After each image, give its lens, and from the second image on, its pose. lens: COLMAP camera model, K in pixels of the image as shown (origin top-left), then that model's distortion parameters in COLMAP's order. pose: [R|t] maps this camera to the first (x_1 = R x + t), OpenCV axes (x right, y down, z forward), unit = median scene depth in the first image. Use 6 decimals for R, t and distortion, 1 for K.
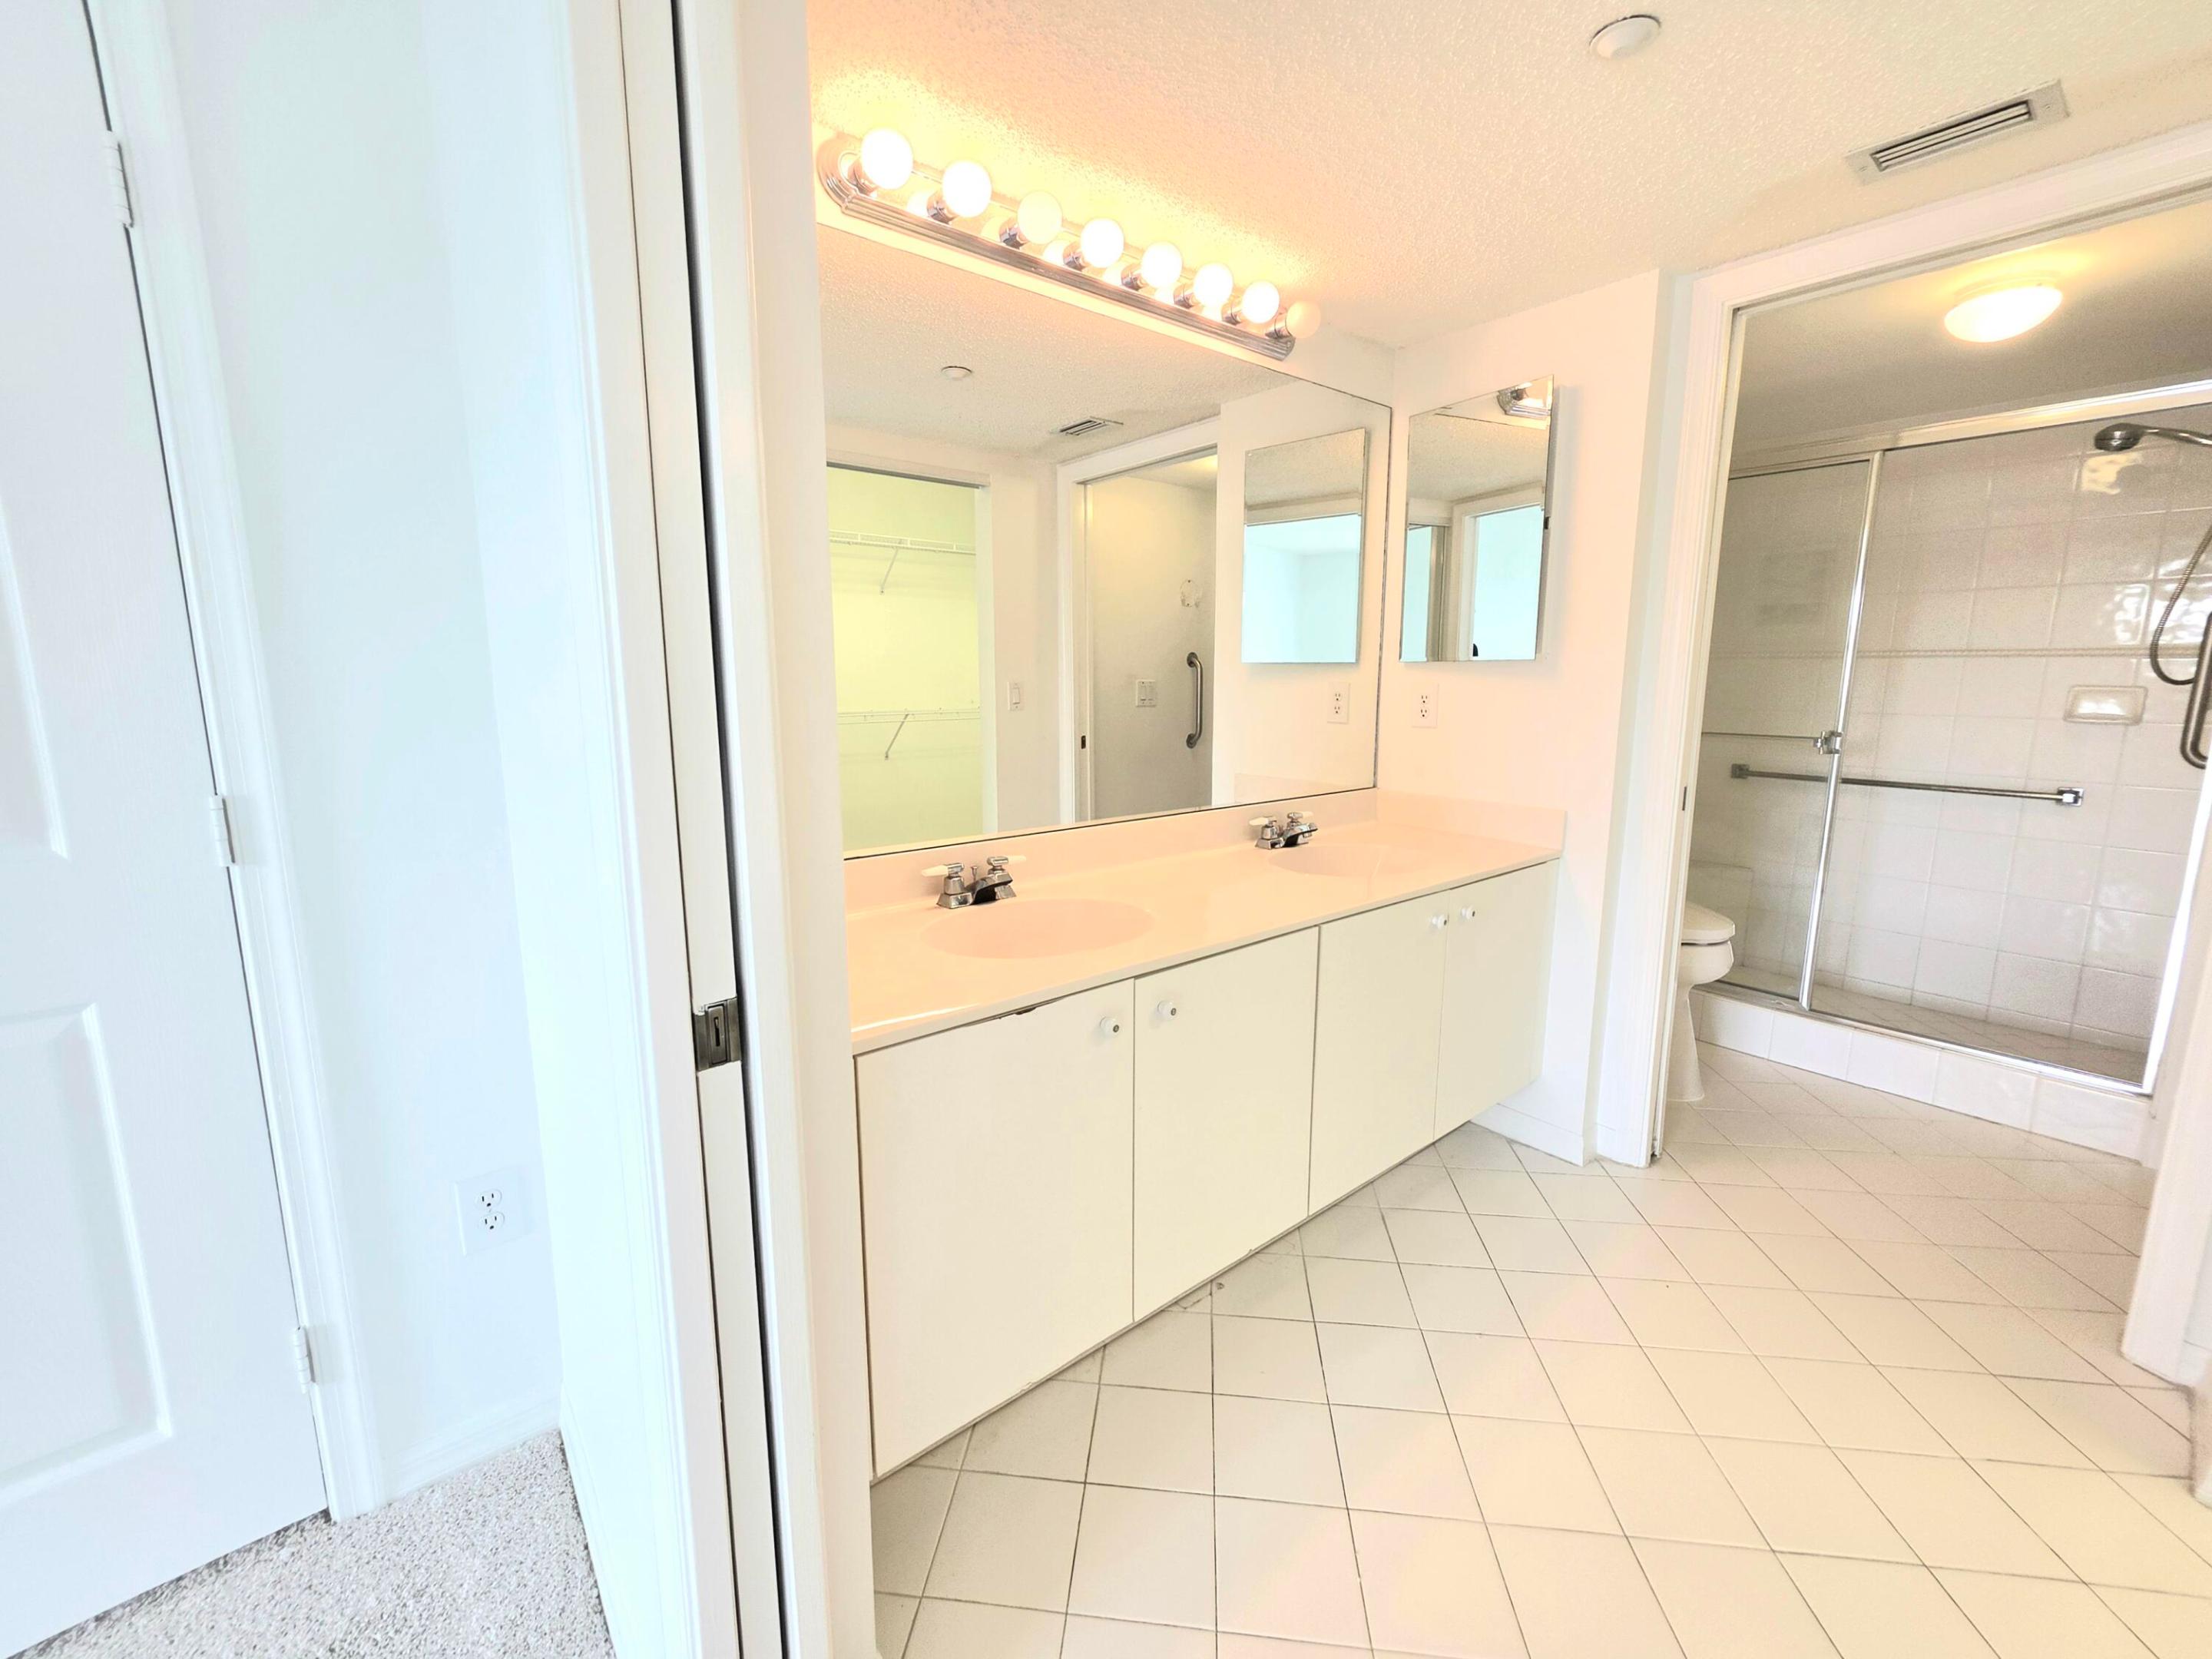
lens RADIAL K [[896.3, 0, 1111.2], [0, 896.3, 812.4], [0, 0, 1]] dist [-0.001224, 0.002208]
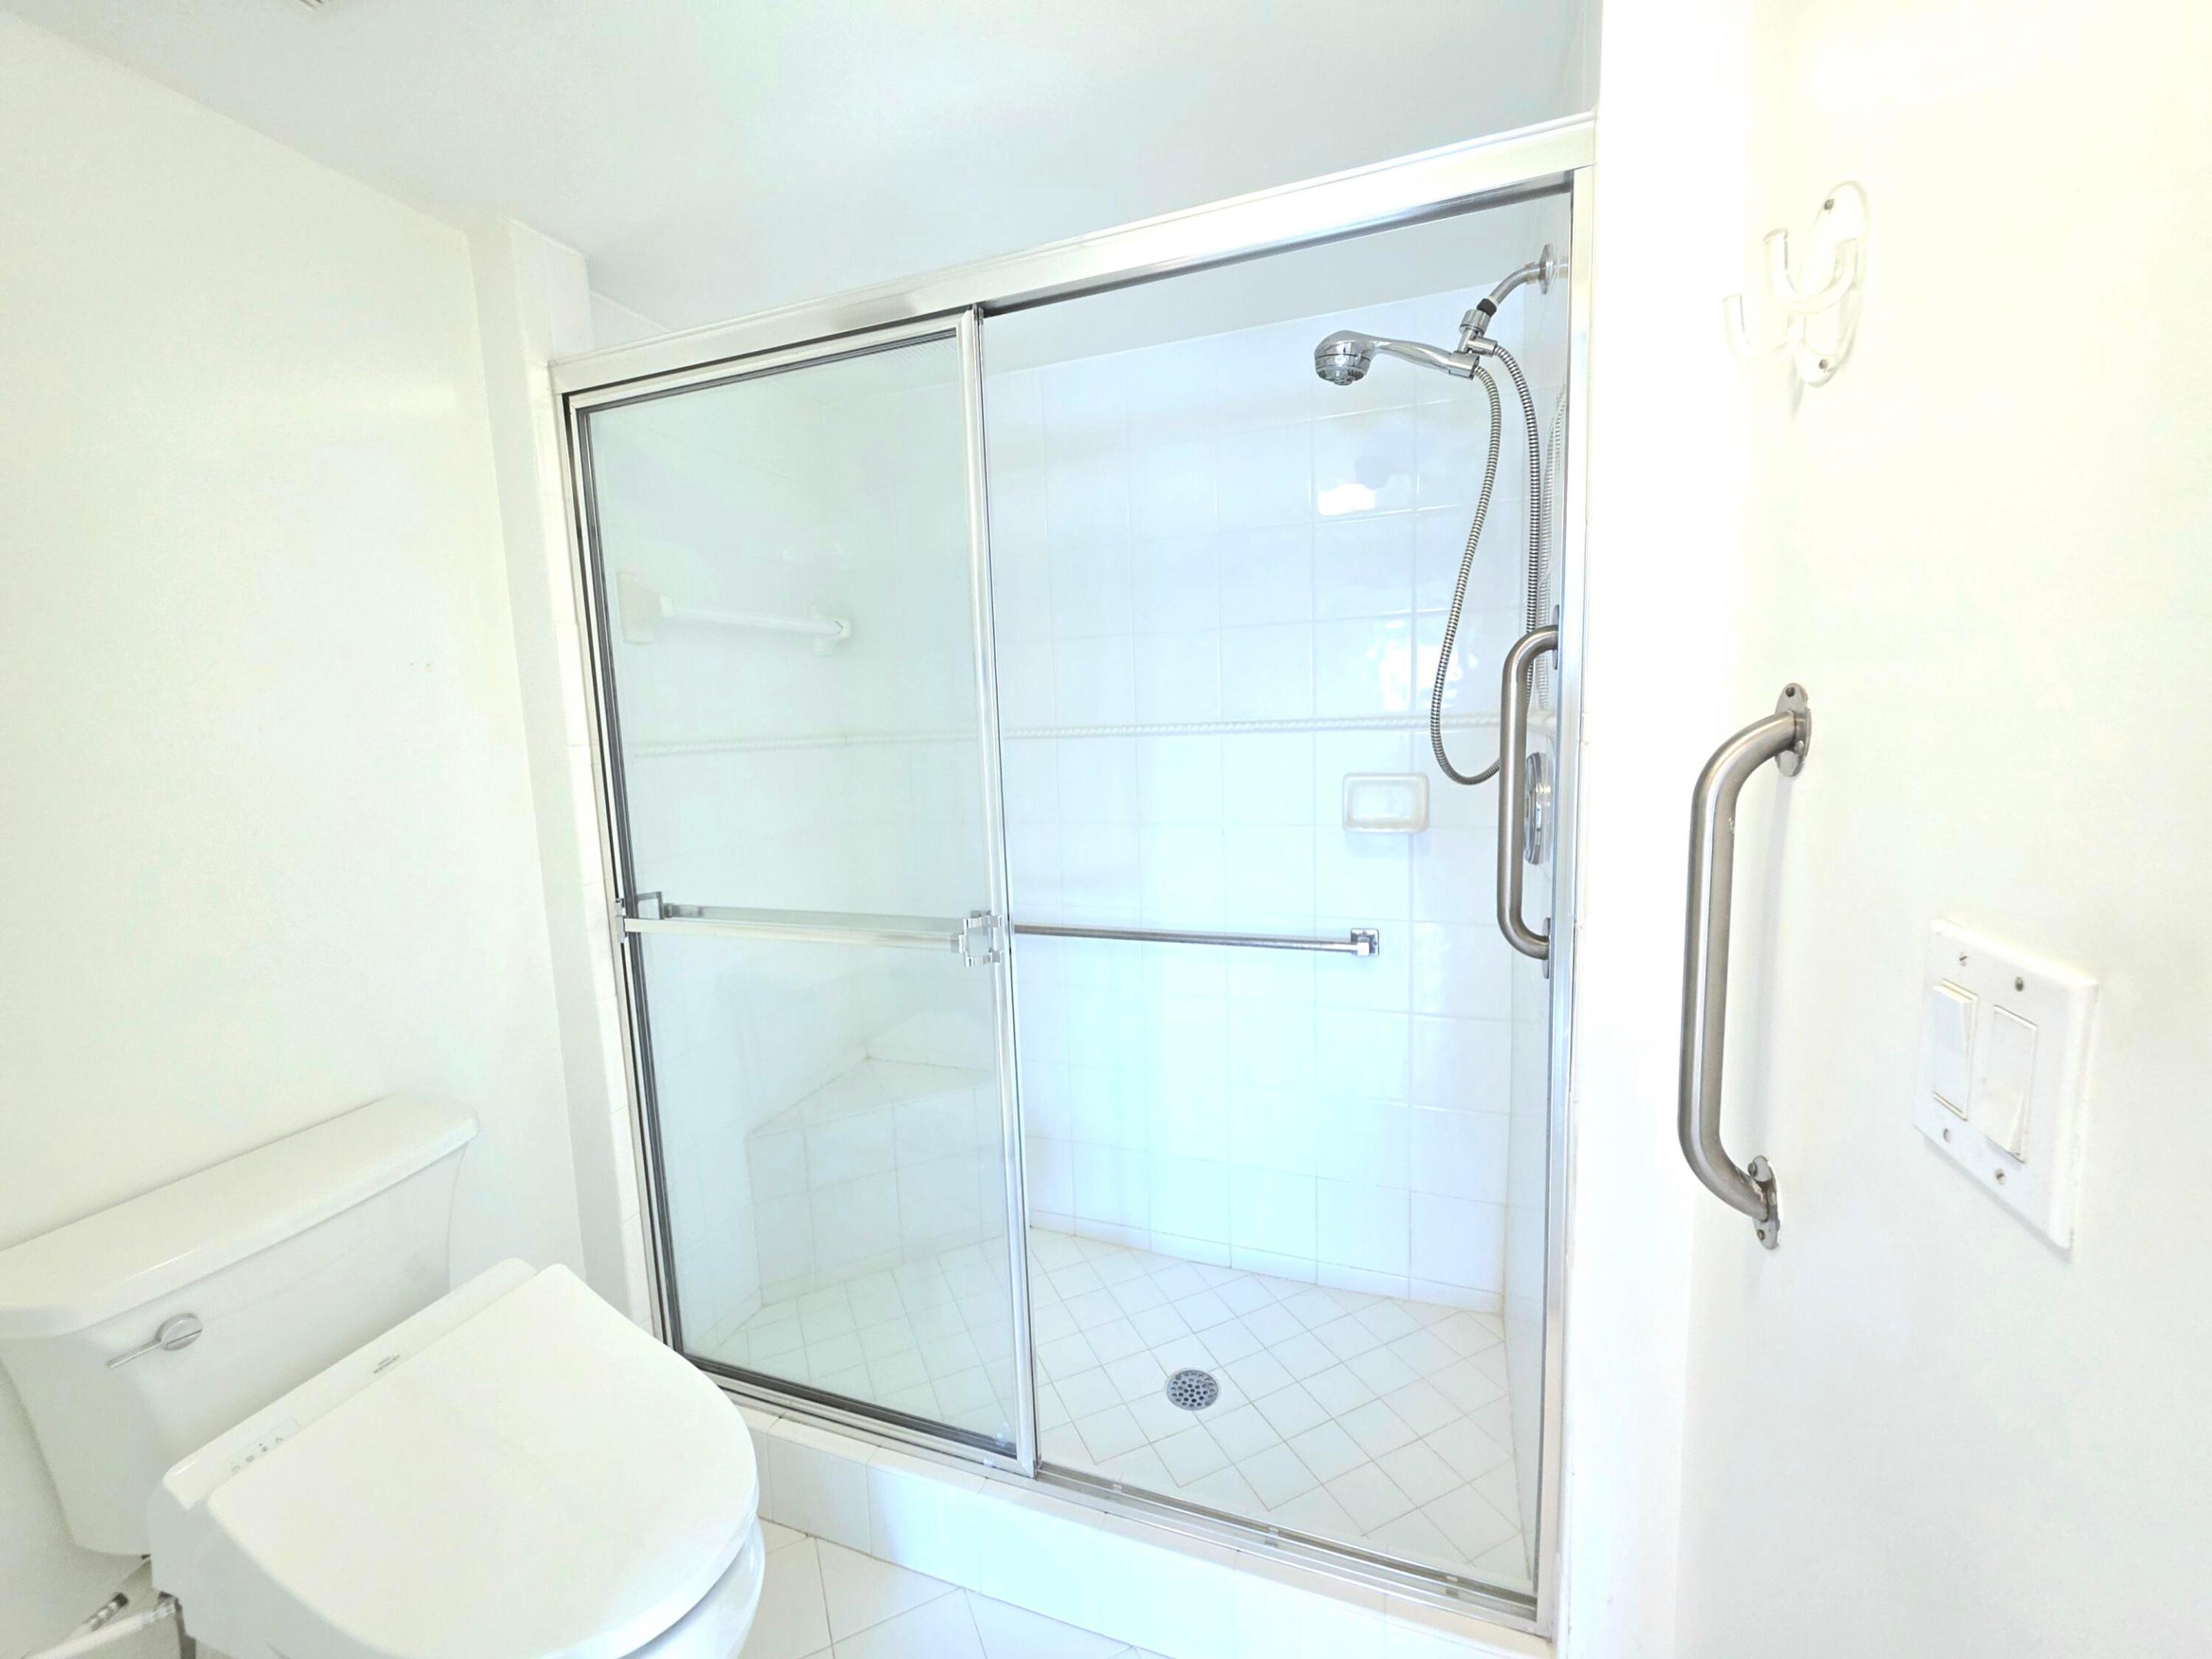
lens RADIAL K [[896.3, 0, 1102.2], [0, 896.3, 840.6], [0, 0, 1]] dist [-0.001224, 0.002208]
pose [[0.863151, -0.102539, 0.494425, 0.648523], [0.119912, 0.992779, -0.003446, -0.123771], [-0.490501, 0.062262, 0.869213, 0.575310]]
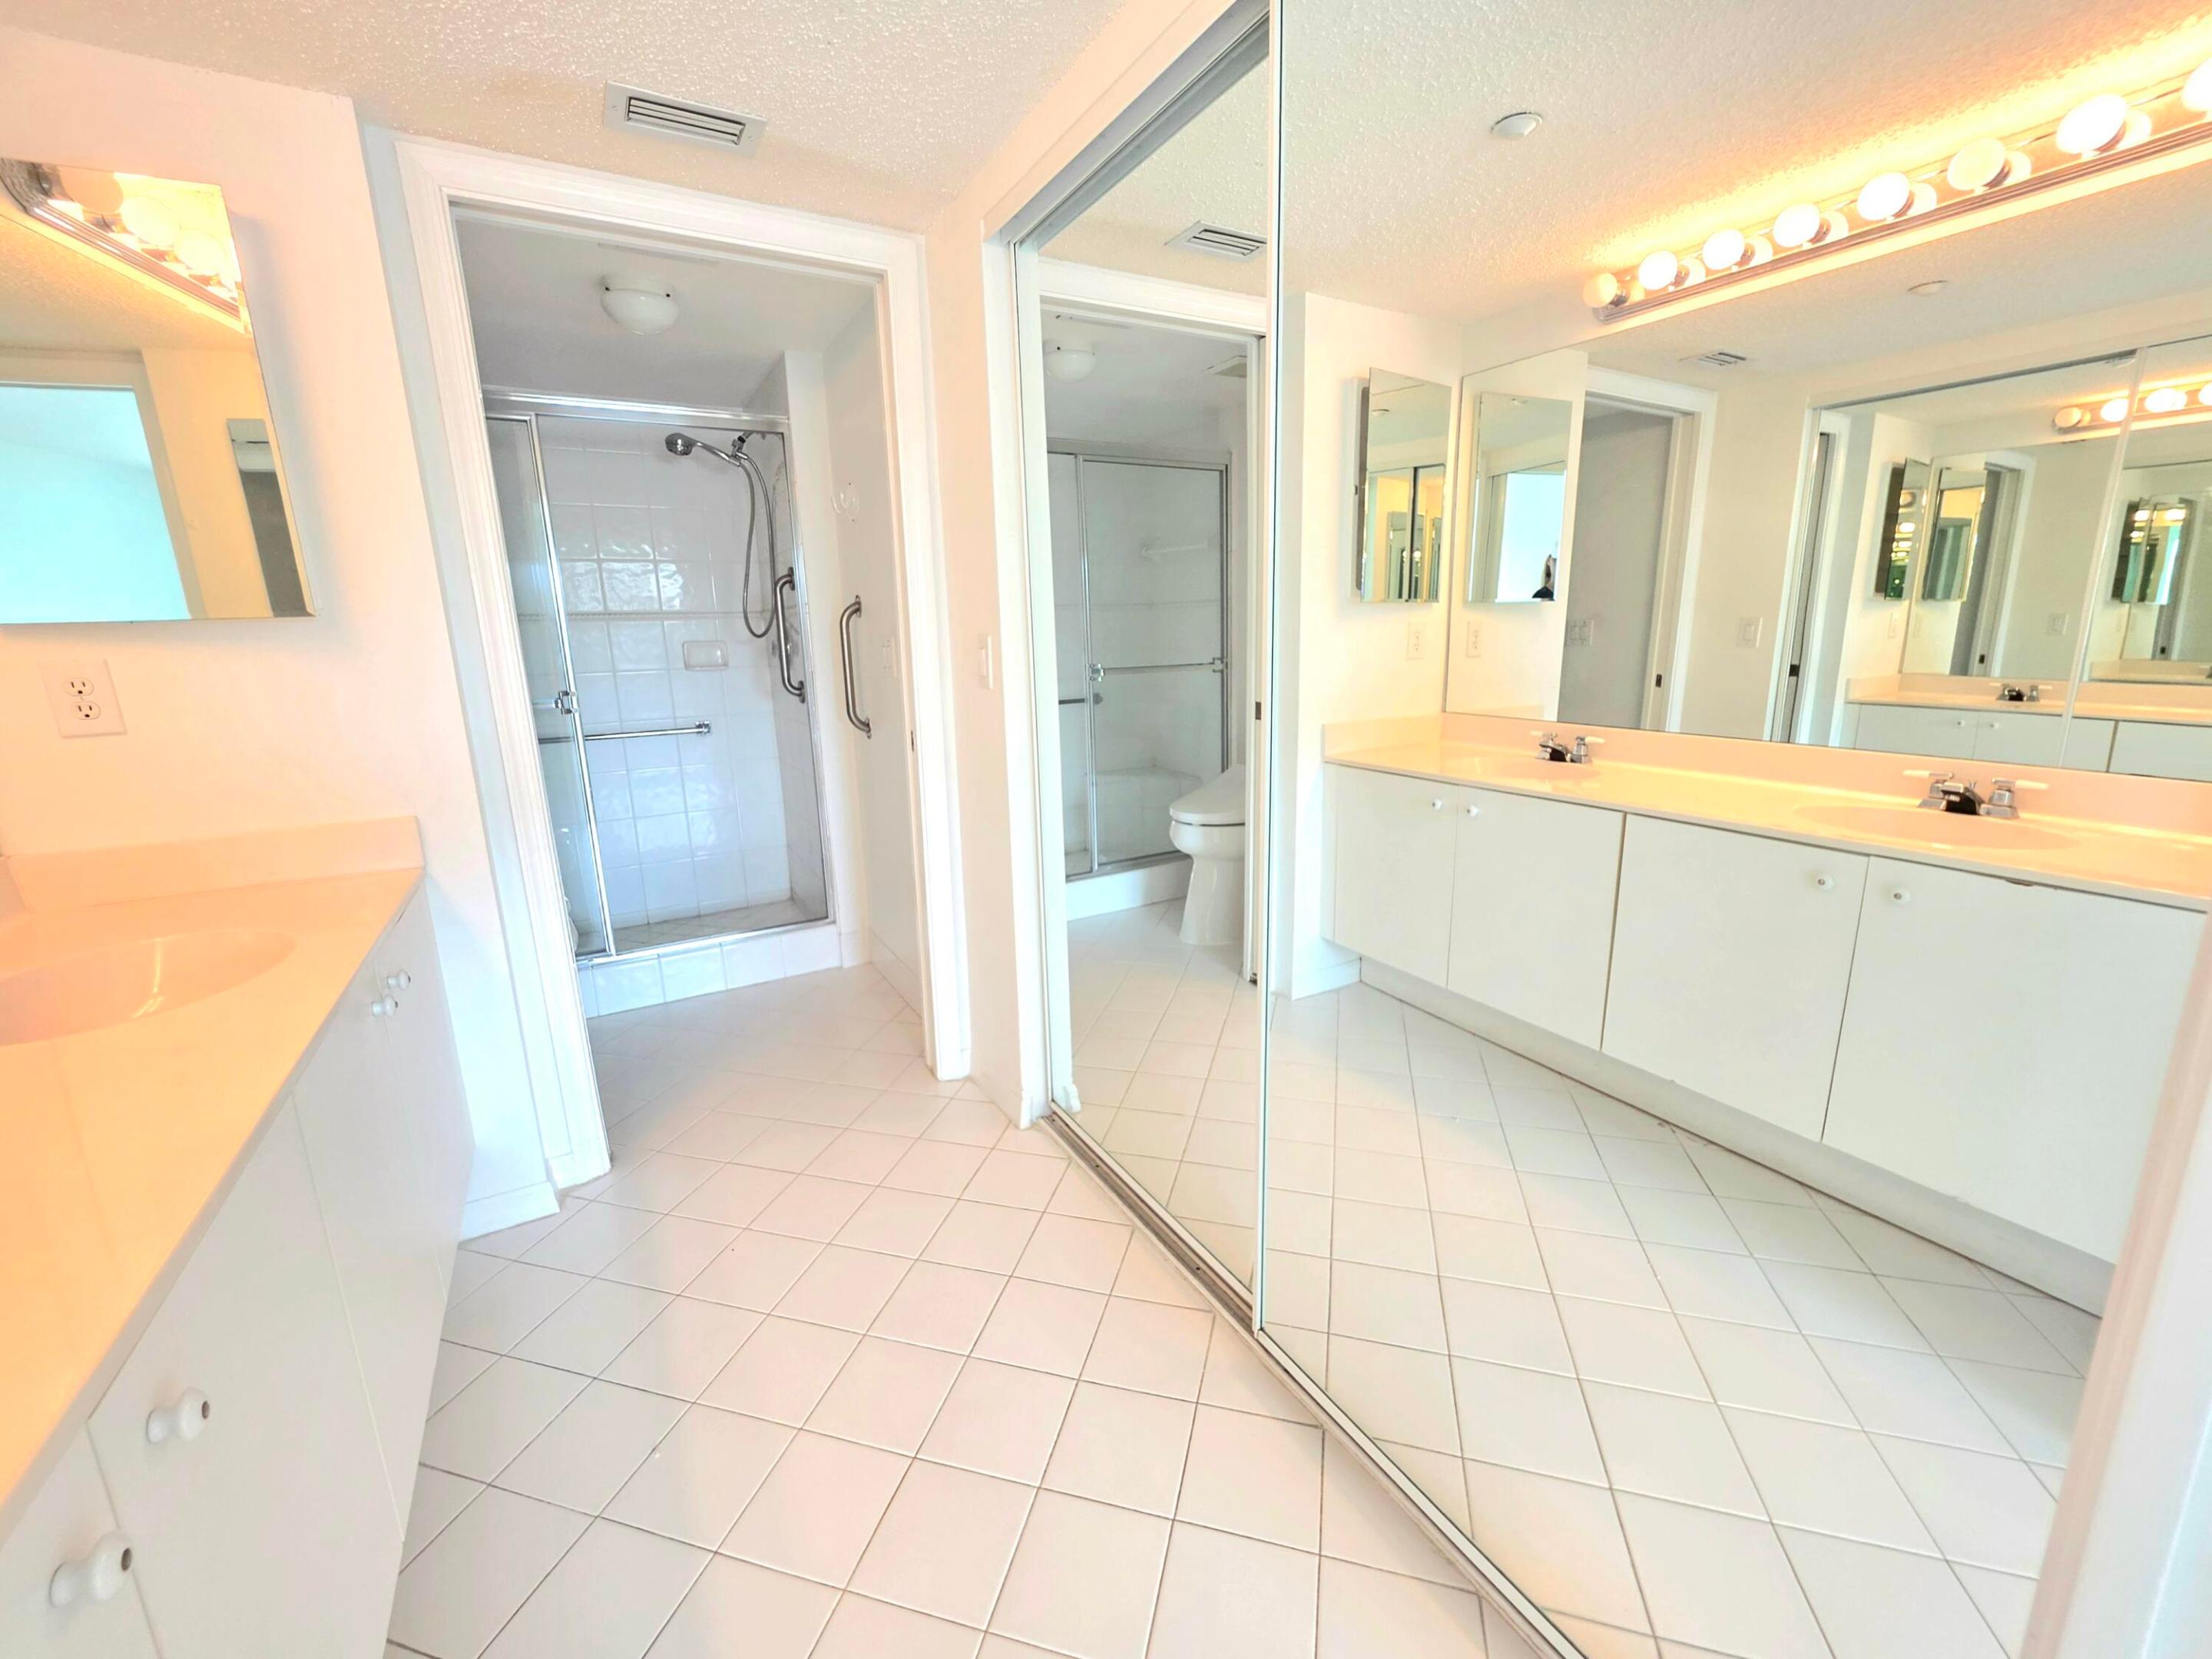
lens RADIAL K [[896.3, 0, 1102.1], [0, 896.3, 820.6], [0, 0, 1]] dist [-0.001224, 0.002208]
pose [[0.177561, -0.215313, 0.960267, -0.102946], [0.179795, 0.966446, 0.183453, -0.025401], [-0.967546, 0.140077, 0.210316, 0.217686]]
